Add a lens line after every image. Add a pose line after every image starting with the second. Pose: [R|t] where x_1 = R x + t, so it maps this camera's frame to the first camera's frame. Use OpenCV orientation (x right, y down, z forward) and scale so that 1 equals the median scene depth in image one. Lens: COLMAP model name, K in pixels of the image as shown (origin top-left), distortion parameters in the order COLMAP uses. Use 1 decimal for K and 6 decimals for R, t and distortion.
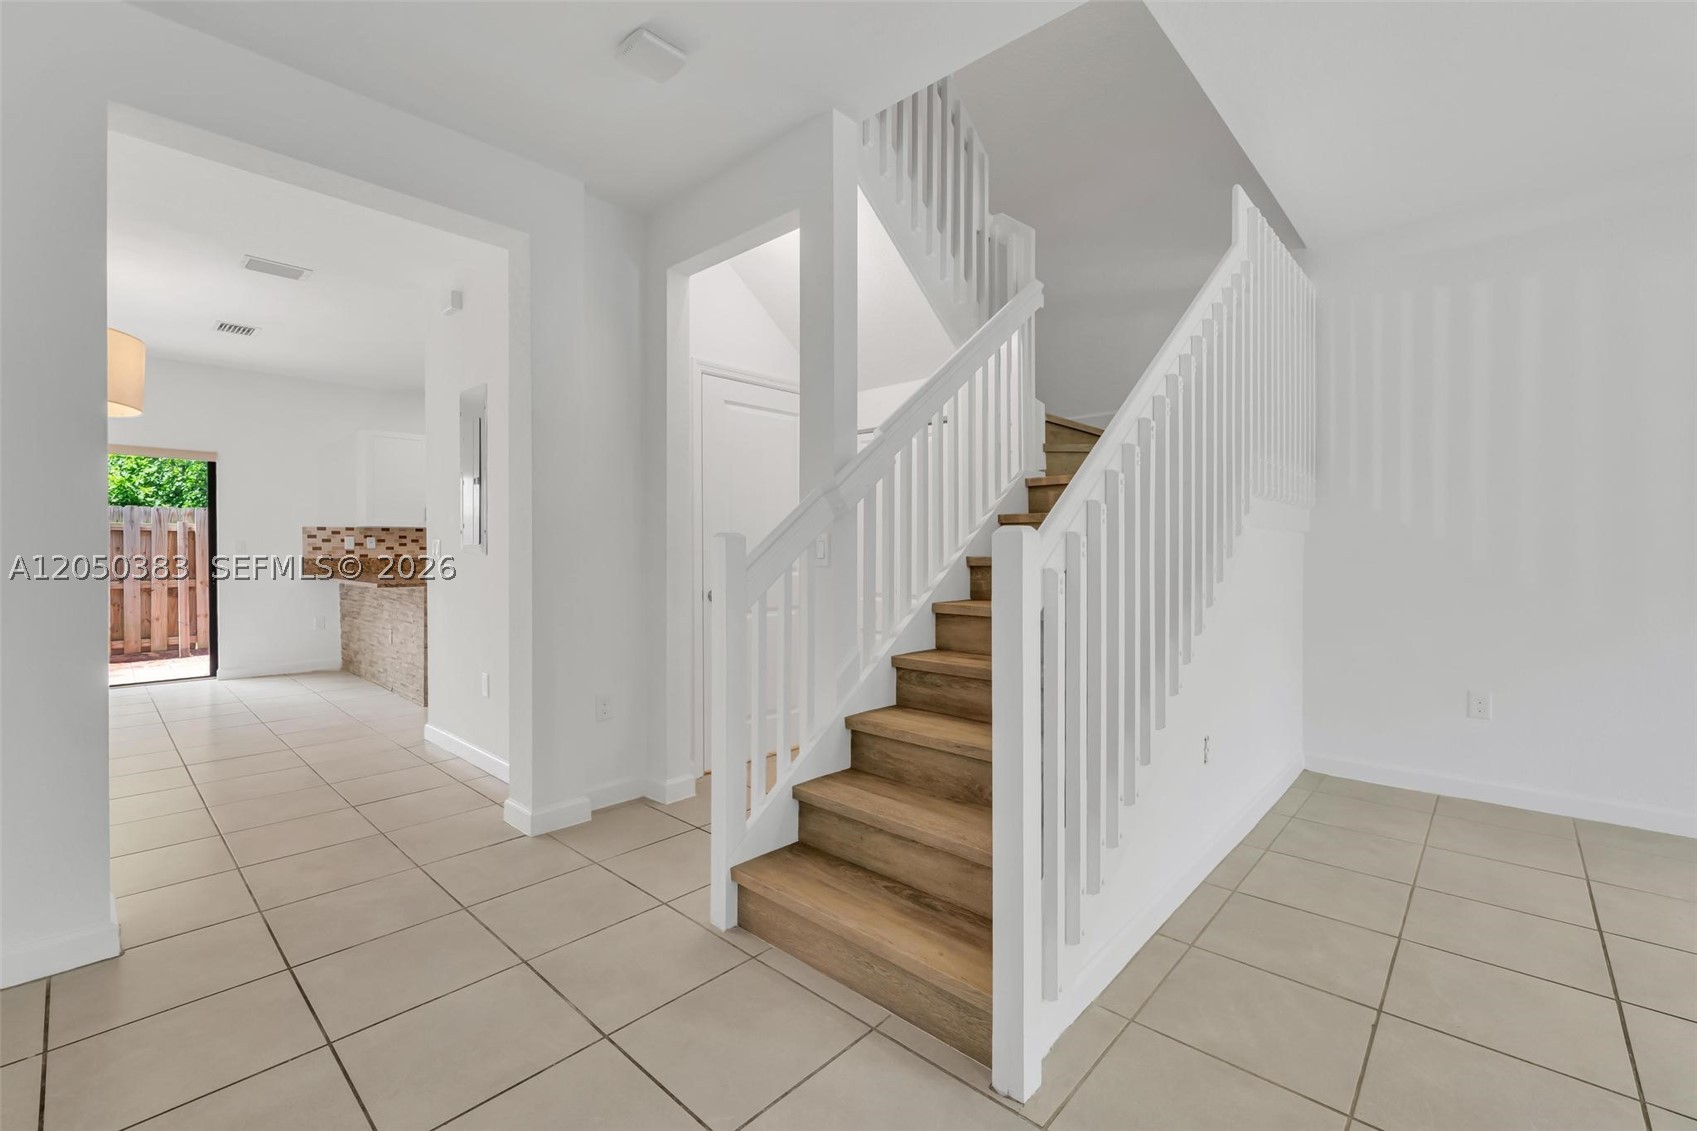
lens RADIAL K [[717.6, 0, 856.3], [0, 717.6, 558.3], [0, 0, 1]] dist [-0.004553, -0.000420]
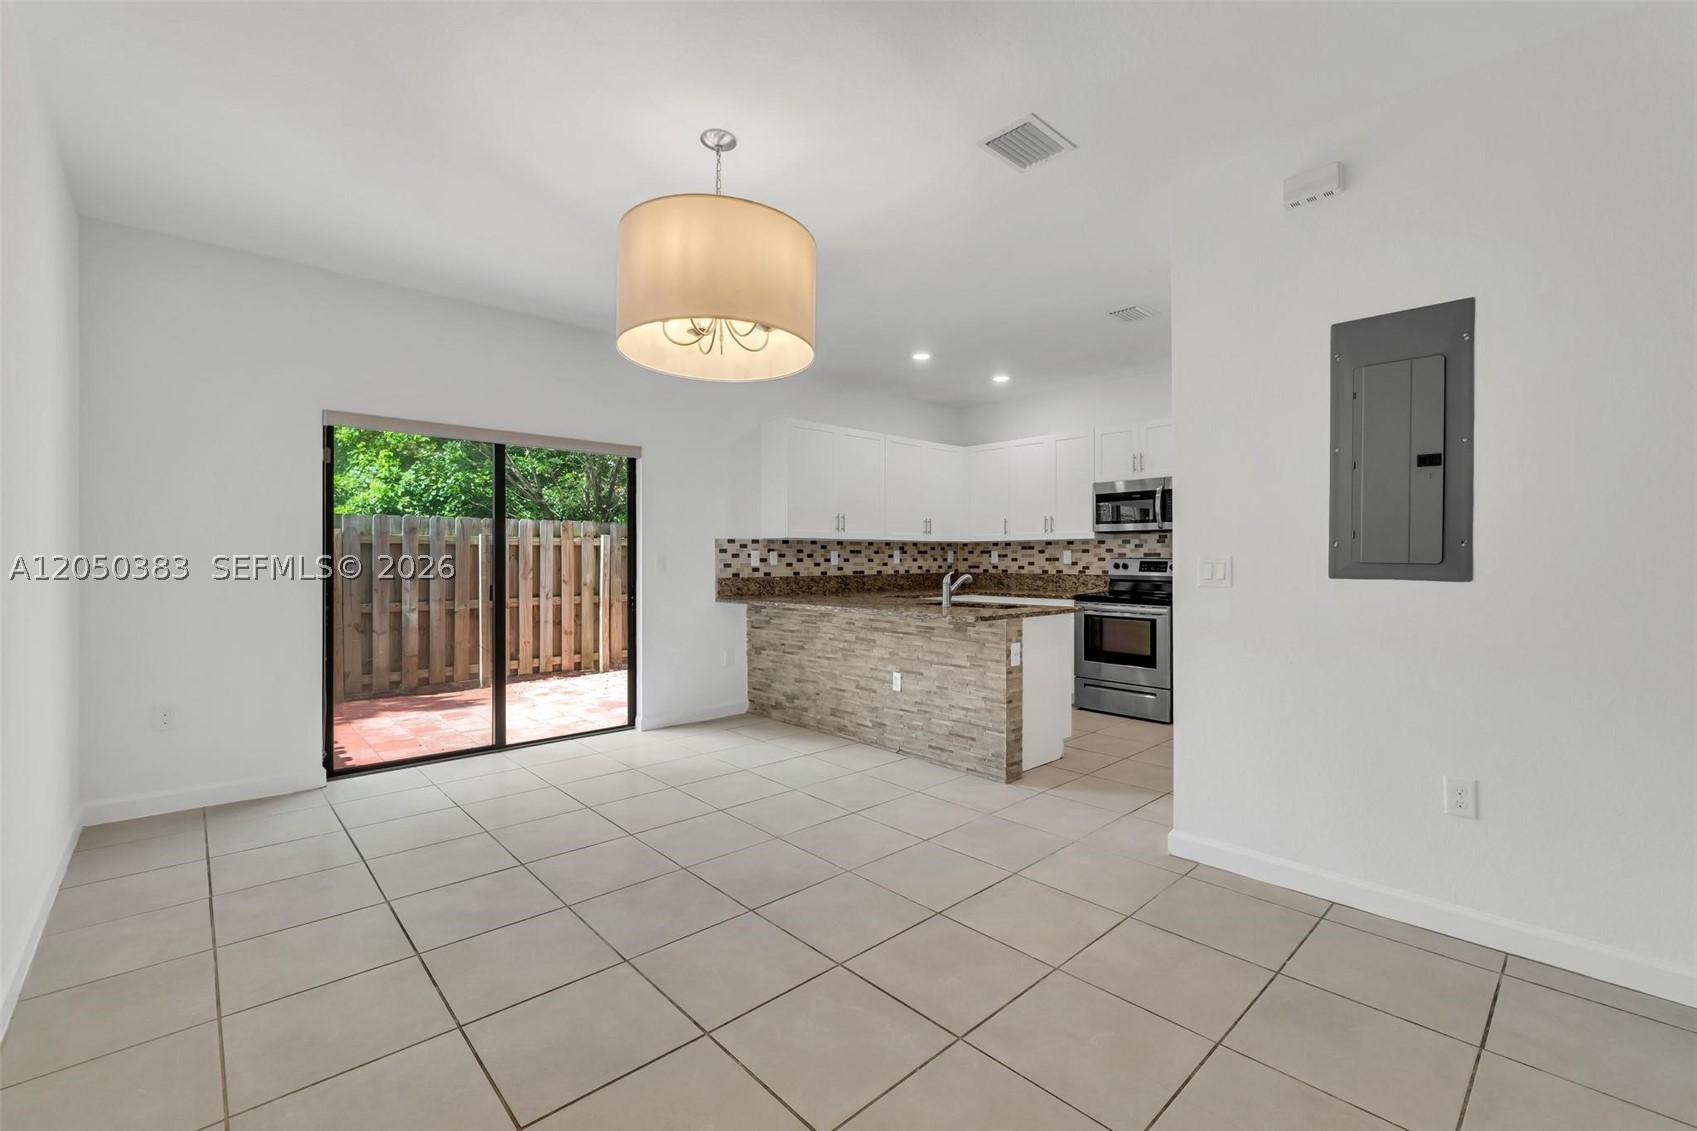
lens RADIAL K [[717.6, 0, 856.3], [0, 717.6, 558.3], [0, 0, 1]] dist [-0.004553, -0.000420]
pose [[0.996847, -0.002155, -0.079317, -0.580023], [0.001014, 0.999895, -0.014426, -0.010776], [0.079340, 0.014300, 0.996745, 0.214074]]
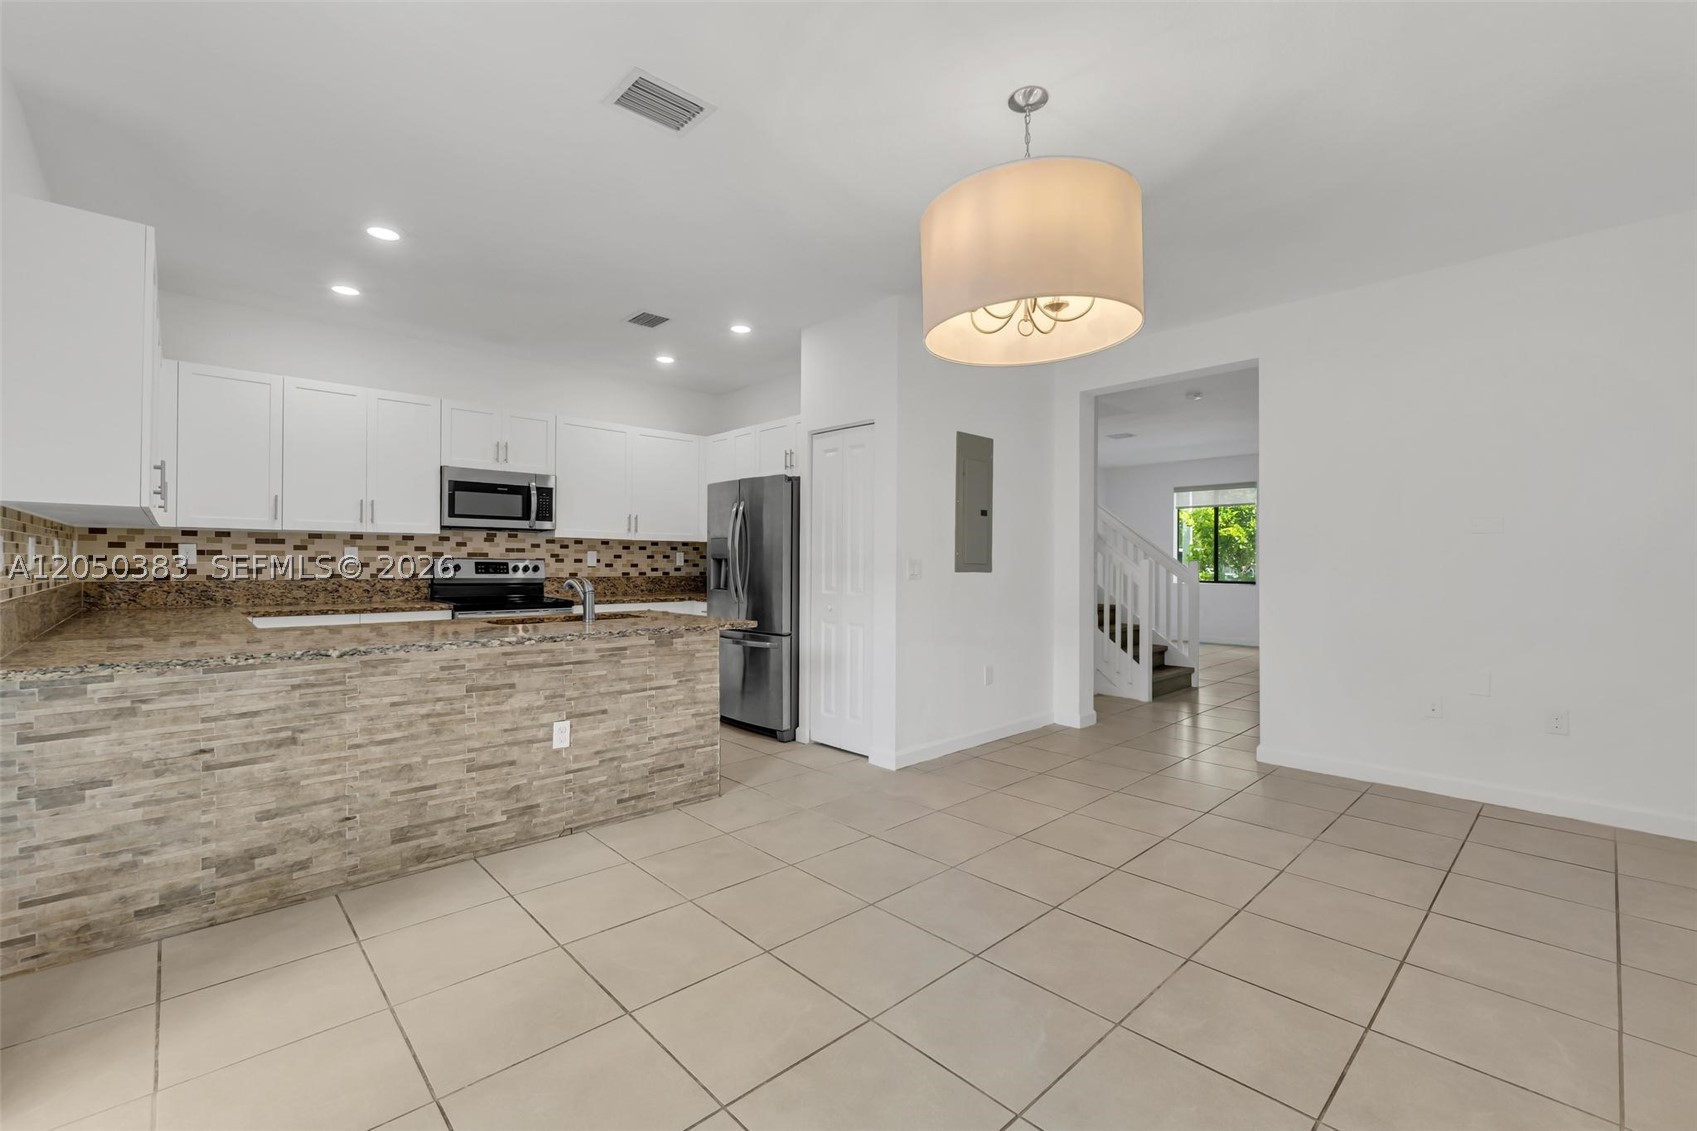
lens RADIAL K [[717.6, 0, 856.3], [0, 717.6, 558.3], [0, 0, 1]] dist [-0.004553, -0.000420]
pose [[0.069686, 0.003876, 0.997561, -1.072663], [0.008054, 0.999958, -0.004448, -0.017156], [-0.997536, 0.008344, 0.069652, 0.681961]]
